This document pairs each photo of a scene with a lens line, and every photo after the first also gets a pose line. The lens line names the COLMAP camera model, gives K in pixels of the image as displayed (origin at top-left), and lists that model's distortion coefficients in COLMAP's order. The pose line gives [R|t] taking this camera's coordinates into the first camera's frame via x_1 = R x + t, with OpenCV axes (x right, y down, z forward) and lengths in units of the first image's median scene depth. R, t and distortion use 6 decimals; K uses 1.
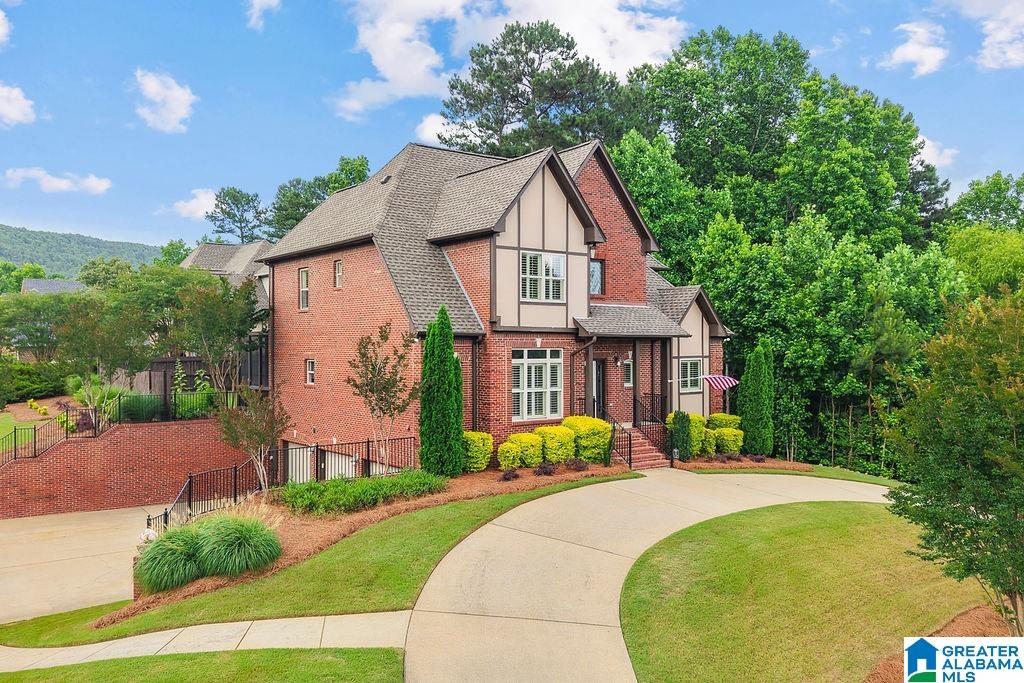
lens RADIAL K [[833.6, 0, 512.0], [0, 833.6, 341.5], [0, 0, 1]] dist [0.011472, -0.000239]
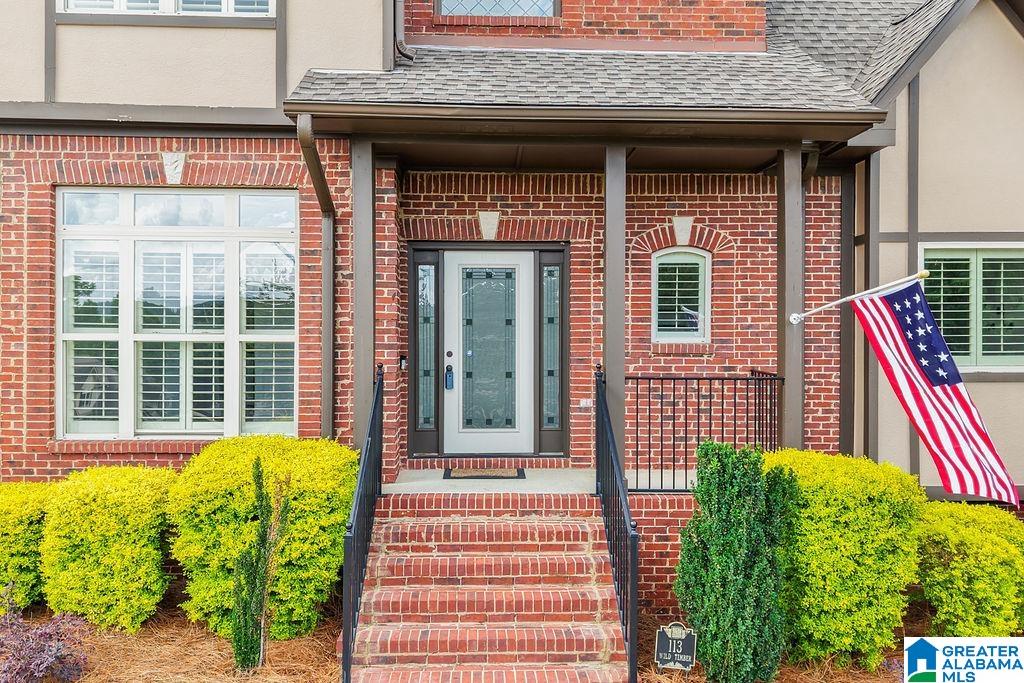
lens RADIAL K [[875.5, 0, 512.0], [0, 875.5, 341.5], [0, 0, 1]] dist [0.025390, -0.005496]
pose [[0.811510, 0.003185, -0.584330, 0.301180], [-0.002779, 0.999995, 0.001590, 0.059690], [0.584333, 0.000334, 0.811514, 0.823604]]
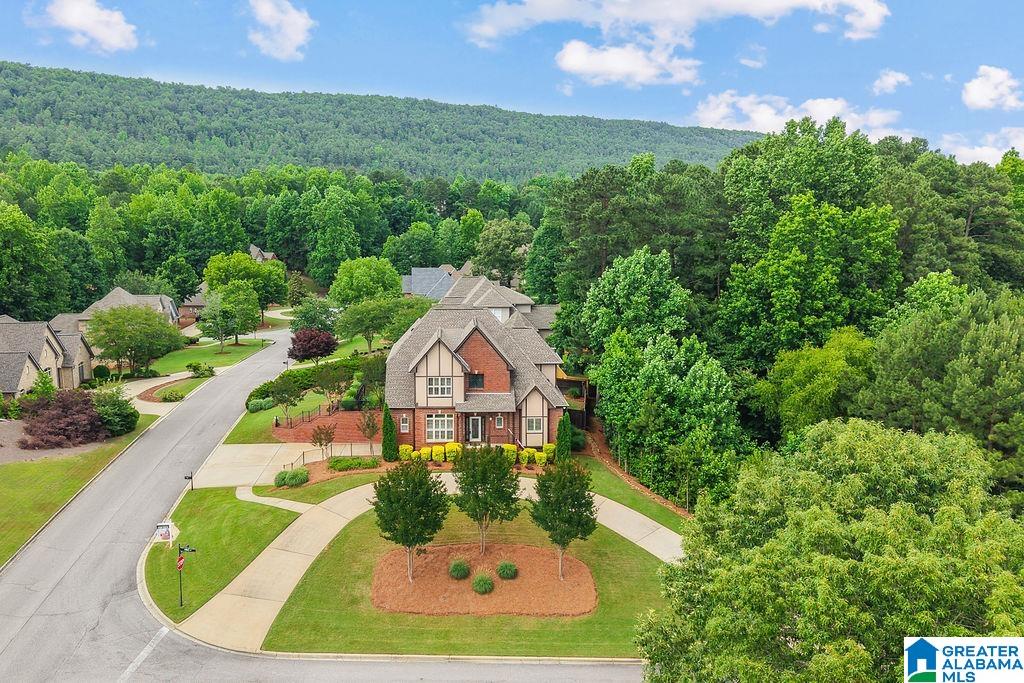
lens RADIAL K [[886.5, 0, 512.0], [0, 886.5, 341.5], [0, 0, 1]] dist [-0.010450, -0.002801]
pose [[0.832943, 0.106389, -0.543035, 1.625703], [-0.009779, 0.984021, 0.177785, -0.677110], [0.553272, -0.142774, 0.820674, -1.021304]]
